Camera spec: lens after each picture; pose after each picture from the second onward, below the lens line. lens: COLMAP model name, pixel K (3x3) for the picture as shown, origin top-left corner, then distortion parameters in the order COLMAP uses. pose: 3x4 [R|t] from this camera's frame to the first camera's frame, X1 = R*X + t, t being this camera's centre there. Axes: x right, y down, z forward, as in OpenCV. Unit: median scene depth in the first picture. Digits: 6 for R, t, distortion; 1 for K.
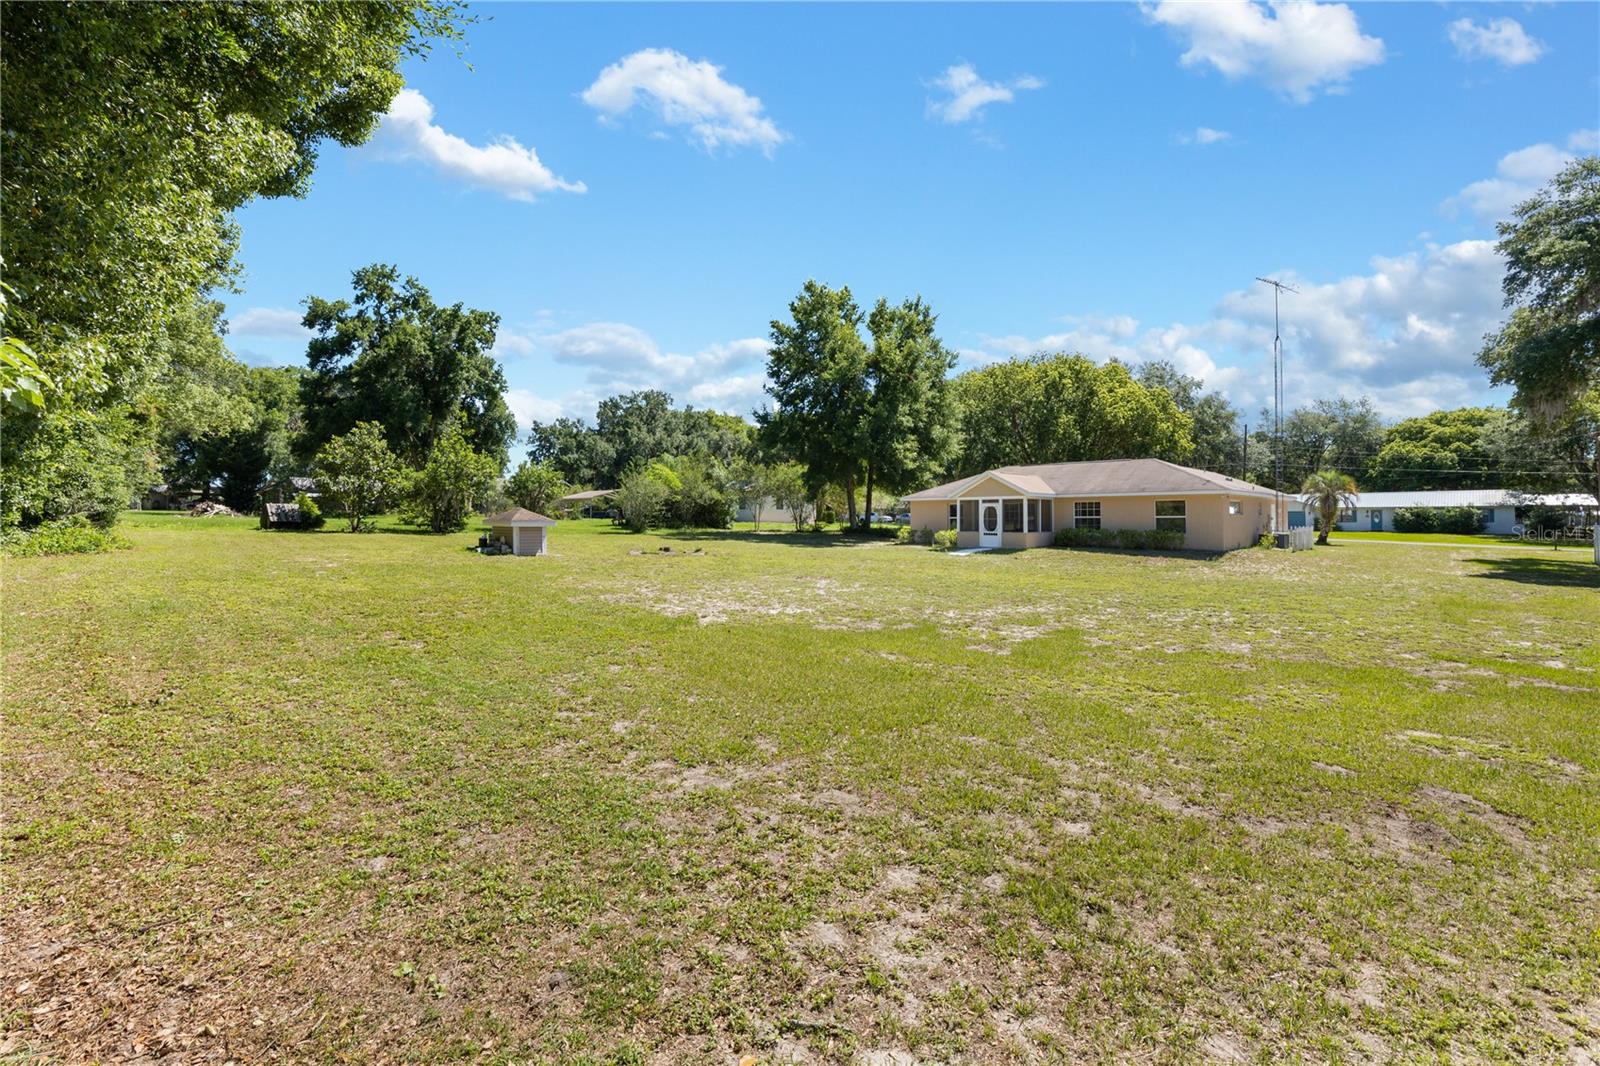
lens RADIAL K [[727.5, 0, 800.2], [0, 727.5, 520.2], [0, 0, 1]] dist [-0.004796, -0.001477]
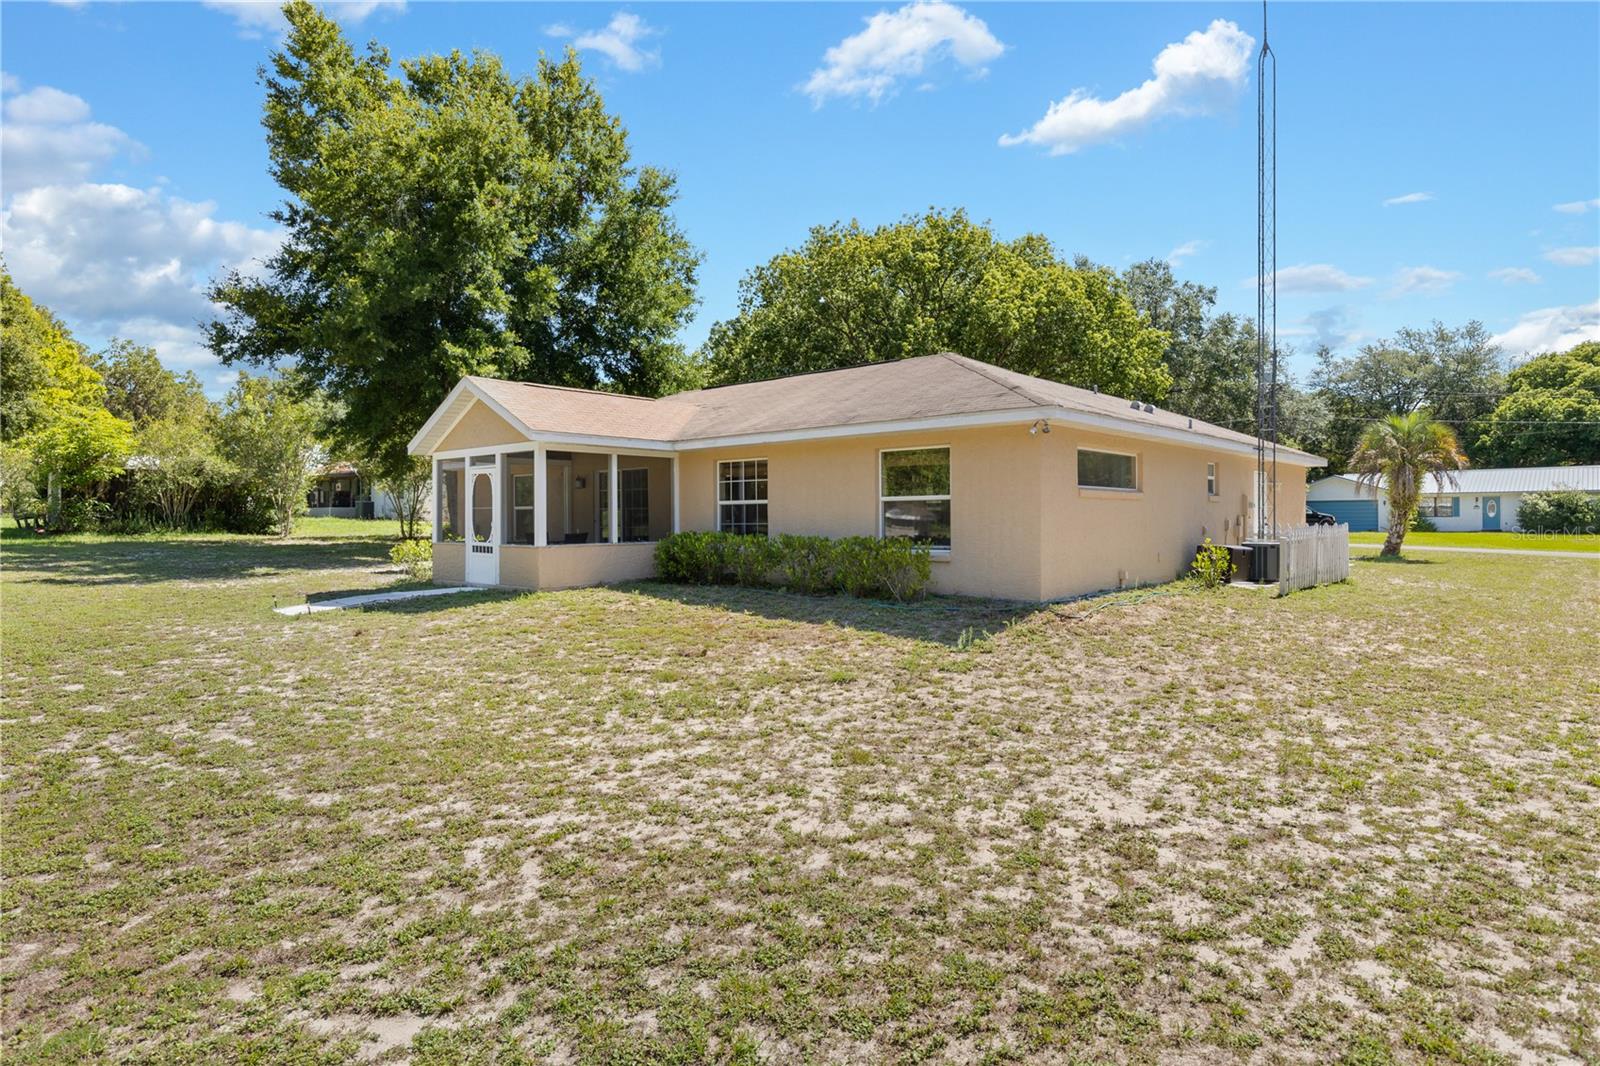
lens RADIAL K [[893.7, 0, 800.7], [0, 893.7, 537.0], [0, 0, 1]] dist [-0.001720, -0.003210]
pose [[0.999835, -0.004395, 0.017609, 0.197446], [0.004042, 0.999791, 0.020055, 0.002227], [-0.017693, -0.019981, 0.999644, 0.255708]]
